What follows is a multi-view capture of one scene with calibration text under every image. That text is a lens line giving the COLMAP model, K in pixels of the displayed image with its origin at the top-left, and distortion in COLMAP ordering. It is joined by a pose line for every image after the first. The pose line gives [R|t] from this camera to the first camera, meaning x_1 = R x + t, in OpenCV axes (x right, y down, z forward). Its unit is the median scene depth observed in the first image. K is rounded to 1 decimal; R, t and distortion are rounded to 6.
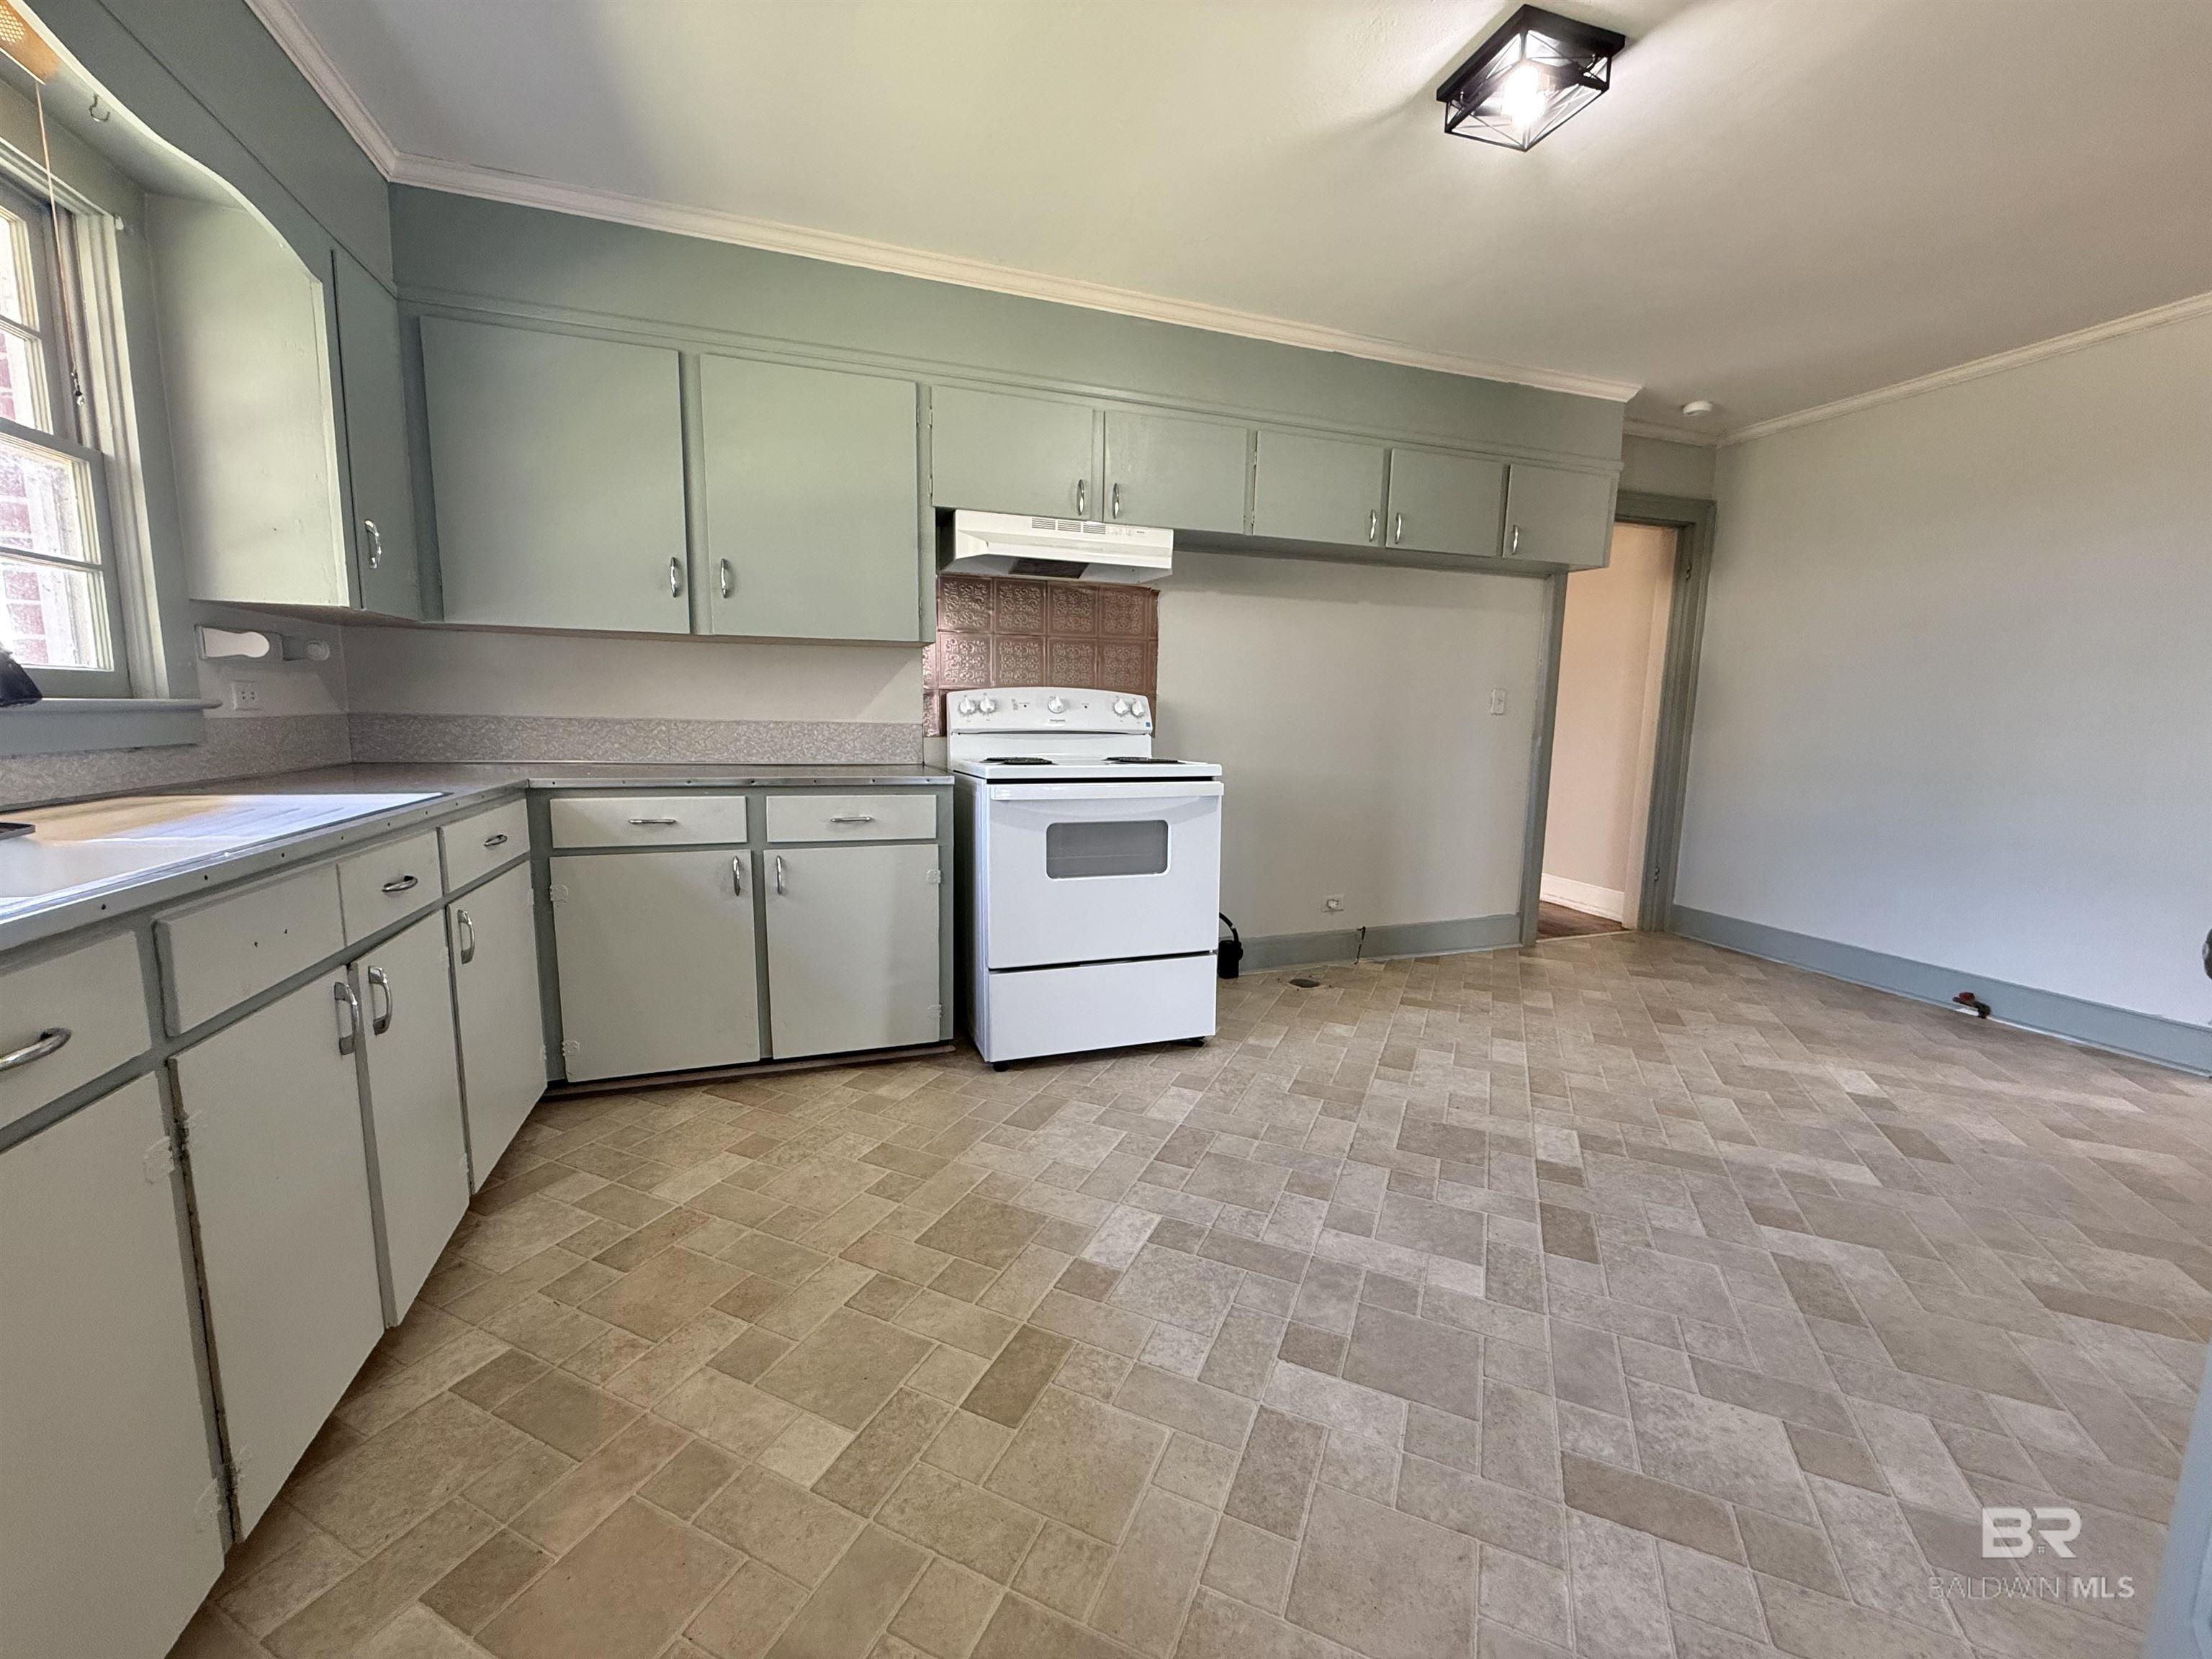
lens RADIAL K [[880.1, 0, 1098.9], [0, 880.1, 830.7], [0, 0, 1]] dist [0.000244, 0.000108]
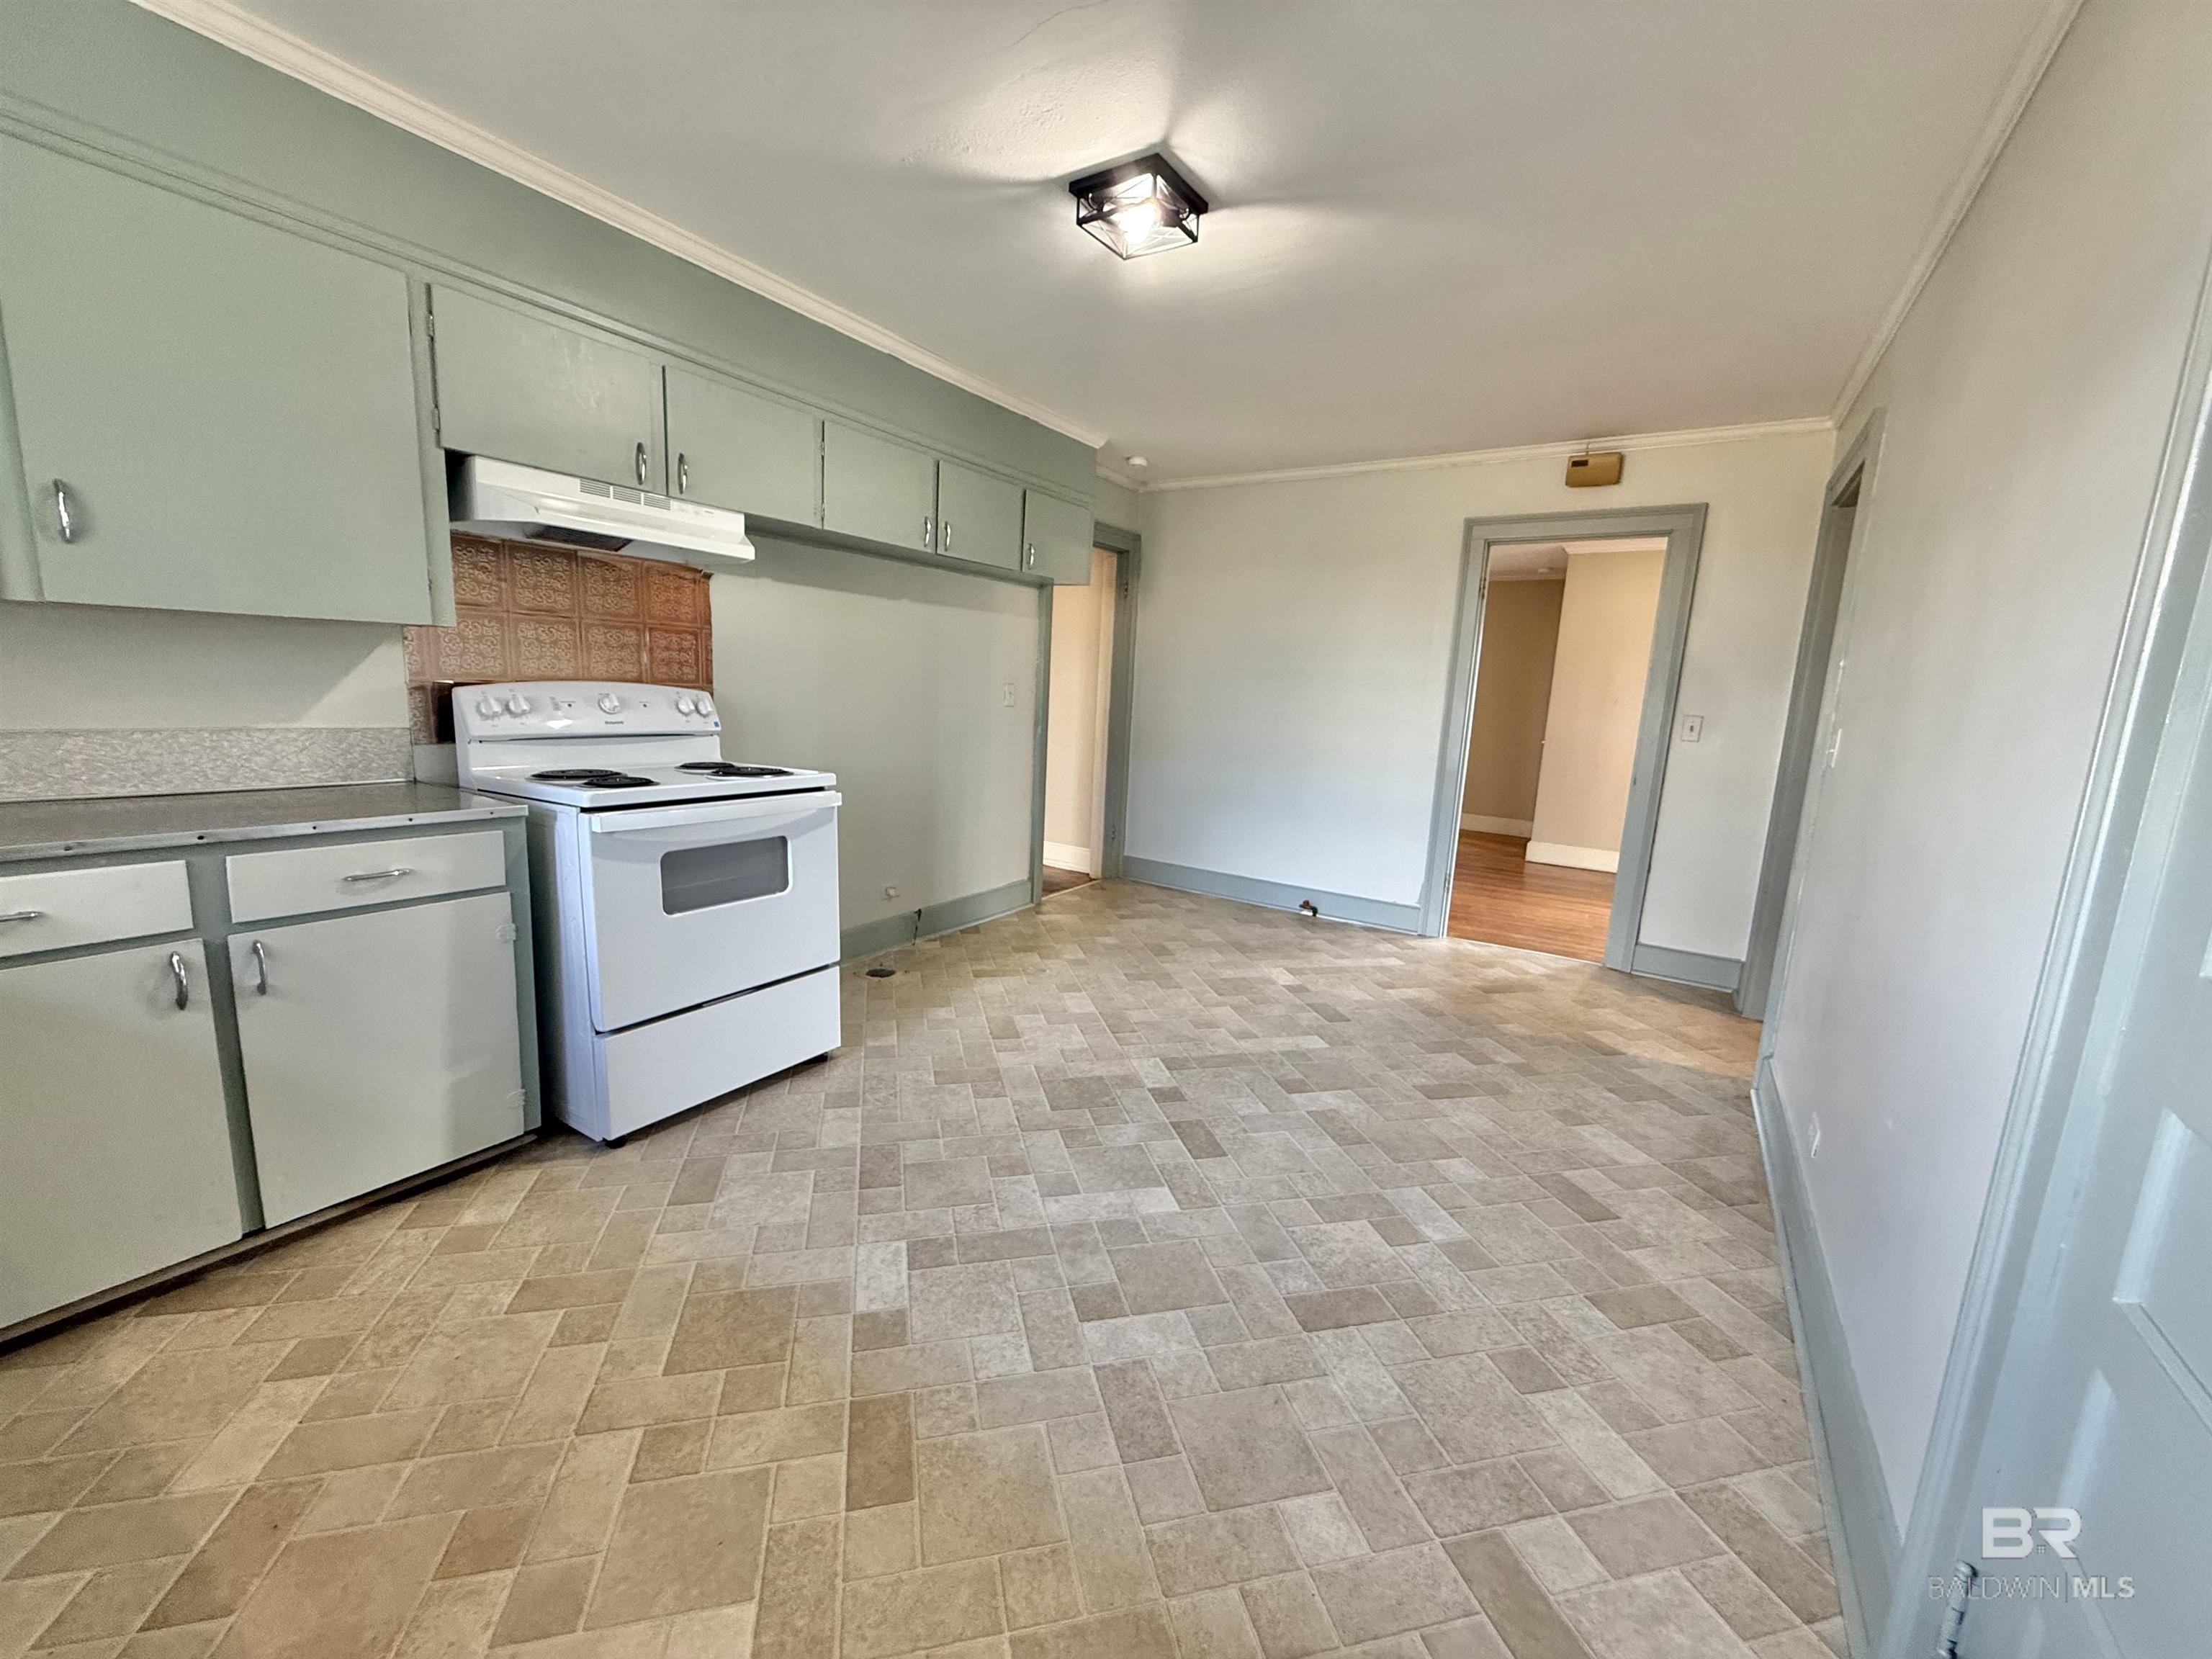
lens RADIAL K [[880.1, 0, 1098.9], [0, 880.1, 830.7], [0, 0, 1]] dist [0.000244, 0.000108]
pose [[0.787426, -0.080644, 0.611111, -0.245569], [0.049228, 0.996466, 0.068066, -0.067570], [-0.614440, -0.023513, 0.788613, 0.053427]]
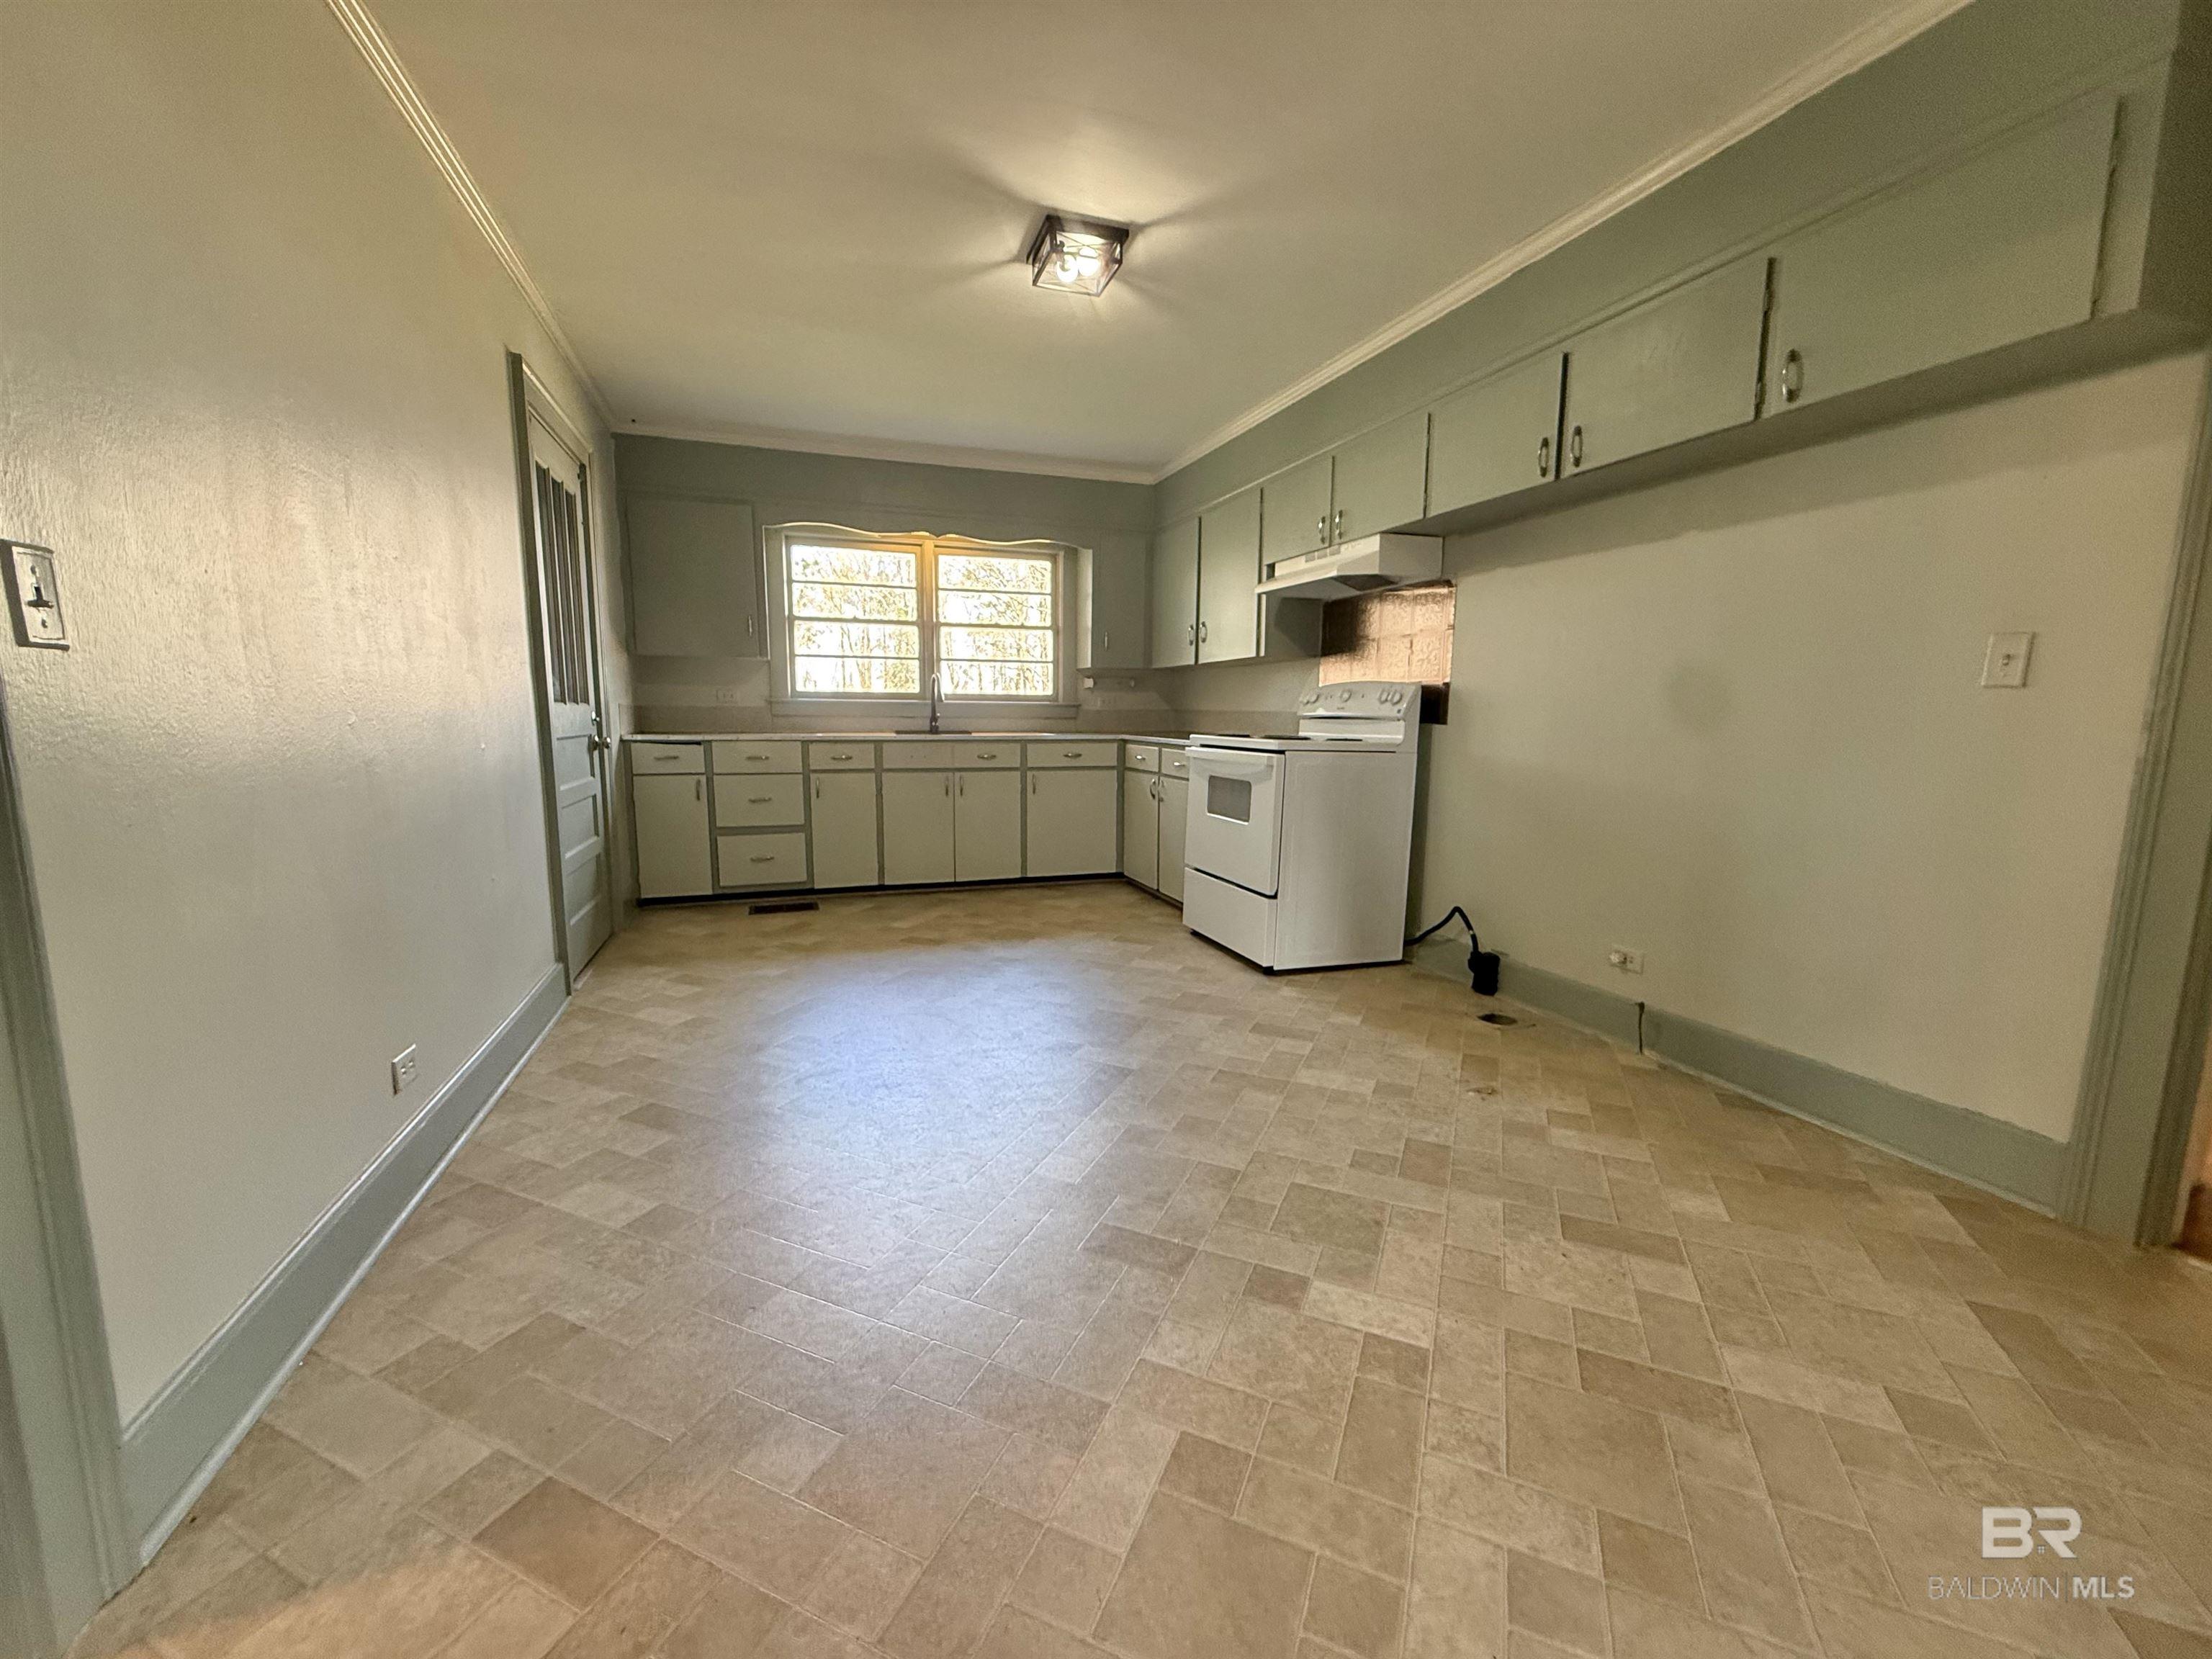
lens RADIAL K [[880.1, 0, 1098.9], [0, 880.1, 830.7], [0, 0, 1]] dist [0.000244, 0.000108]
pose [[0.003287, 0.119463, -0.992833, 1.425932], [-0.143176, 0.982666, 0.117765, -0.064311], [0.989692, 0.141762, 0.020335, 0.796150]]
